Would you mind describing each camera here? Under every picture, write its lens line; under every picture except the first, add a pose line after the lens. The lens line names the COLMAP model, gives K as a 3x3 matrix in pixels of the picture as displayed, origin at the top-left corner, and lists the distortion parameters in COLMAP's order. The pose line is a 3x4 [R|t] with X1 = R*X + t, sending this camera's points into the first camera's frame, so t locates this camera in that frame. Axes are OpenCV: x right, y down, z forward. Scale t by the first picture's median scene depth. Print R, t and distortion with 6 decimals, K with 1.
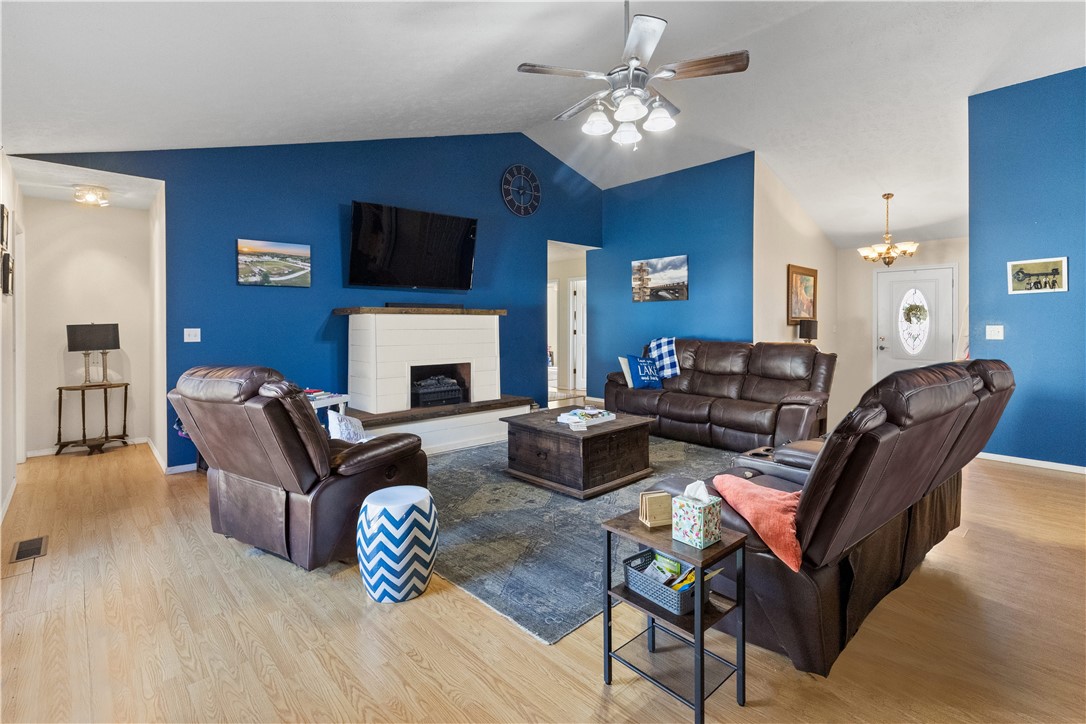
lens RADIAL K [[506.1, 0, 547.4], [0, 506.1, 327.4], [0, 0, 1]] dist [-0.001248, -0.001044]
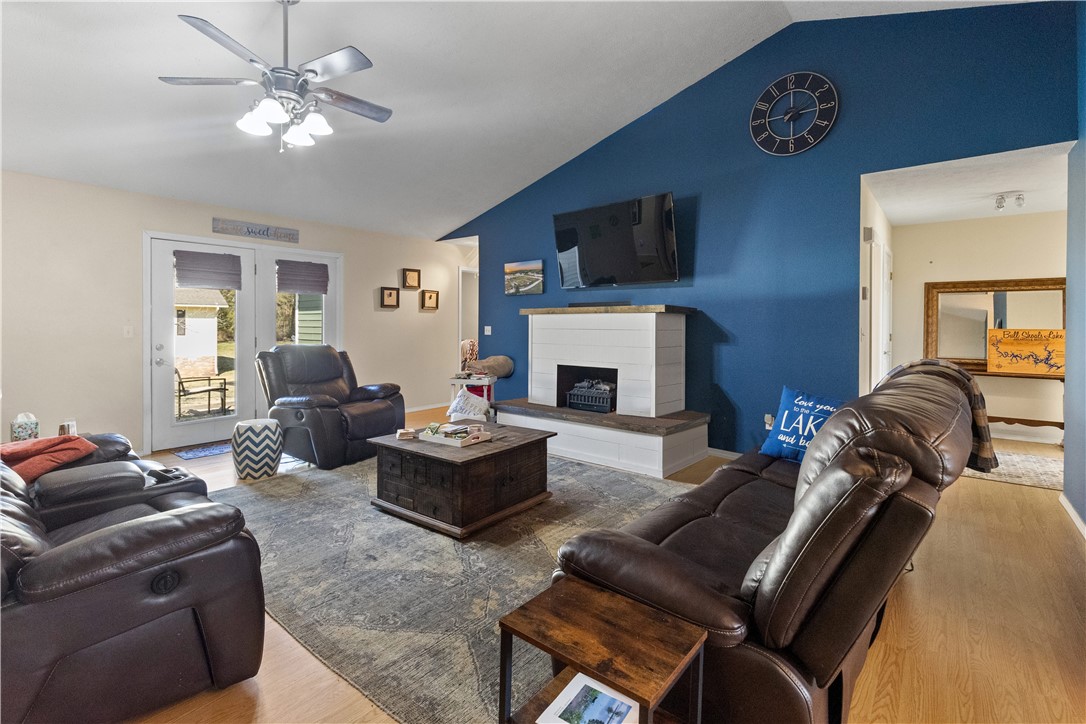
lens RADIAL K [[506.1, 0, 536.3], [0, 506.1, 325.9], [0, 0, 1]] dist [-0.001248, -0.001044]
pose [[0.131707, 0.003968, -0.991281, 0.696052], [-0.007298, 0.999969, 0.003033, -0.004457], [0.991262, 0.006835, 0.131732, 0.771383]]
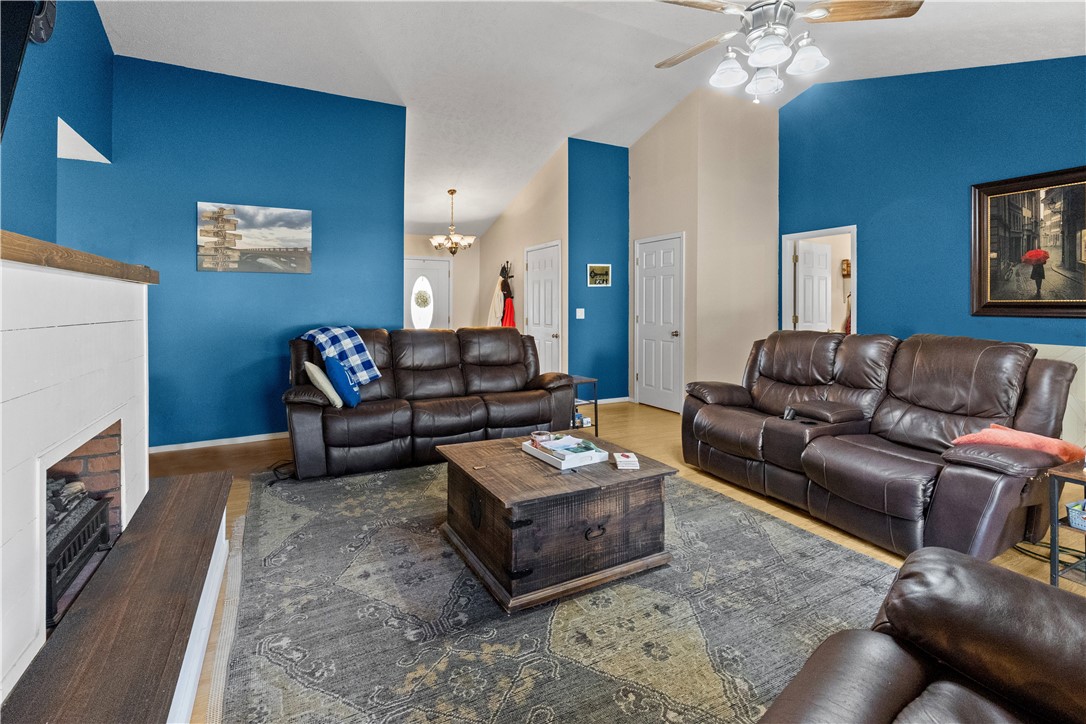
lens RADIAL K [[506.1, 0, 537.4], [0, 506.1, 306.3], [0, 0, 1]] dist [-0.001248, -0.001044]
pose [[0.264952, 0.002170, 0.964259, -0.423329], [0.004677, 0.999983, -0.003535, -0.005112], [-0.964250, 0.005446, 0.264937, 0.647896]]
